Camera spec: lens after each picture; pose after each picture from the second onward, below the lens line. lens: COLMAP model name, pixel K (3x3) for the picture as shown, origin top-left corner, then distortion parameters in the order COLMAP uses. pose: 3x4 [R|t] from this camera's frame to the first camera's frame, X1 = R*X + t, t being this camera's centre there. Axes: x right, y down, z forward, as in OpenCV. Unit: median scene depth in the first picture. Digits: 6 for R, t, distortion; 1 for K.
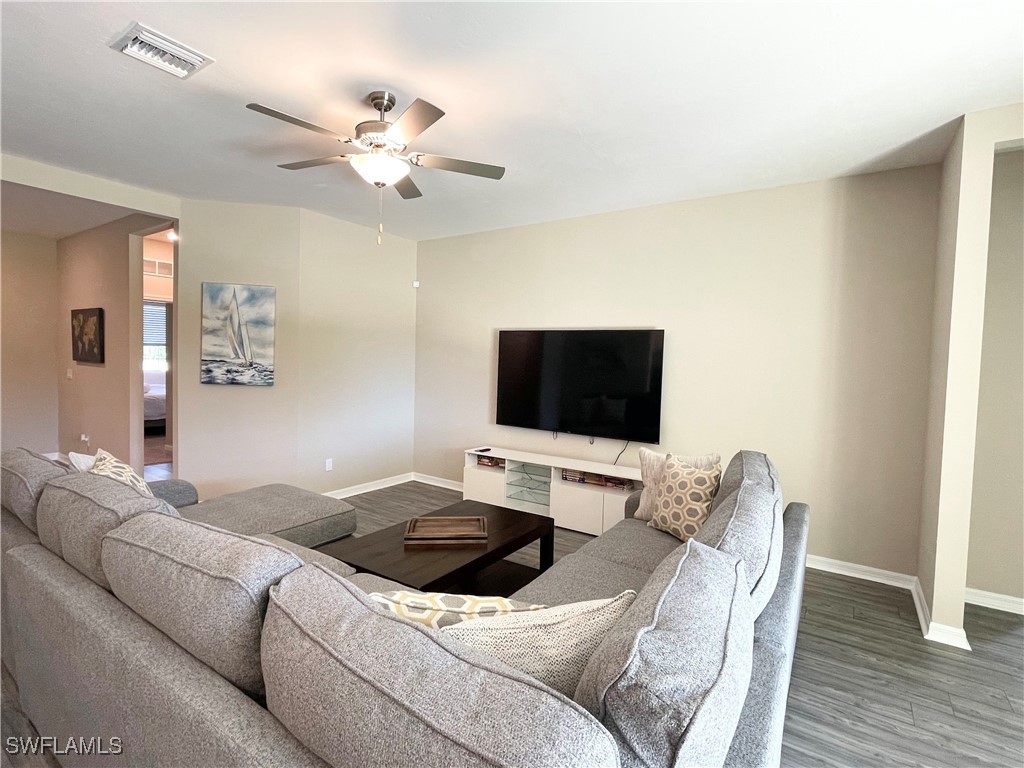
lens RADIAL K [[502.9, 0, 509.5], [0, 502.9, 374.5], [0, 0, 1]] dist [-0.001663, 0.000919]
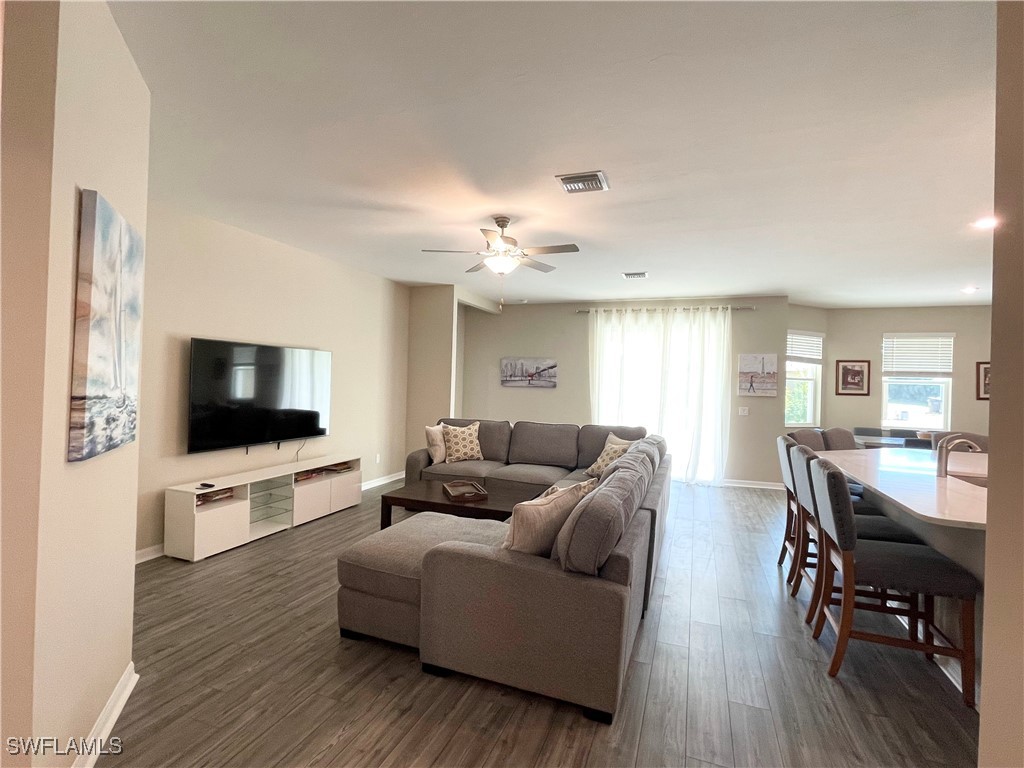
lens RADIAL K [[502.9, 0, 508.5], [0, 502.9, 381.3], [0, 0, 1]] dist [-0.001663, 0.000919]
pose [[-0.243731, -0.032680, 0.969292, -1.036887], [0.000618, 0.999427, 0.033851, -0.052366], [-0.969843, 0.008849, -0.243571, 0.781208]]
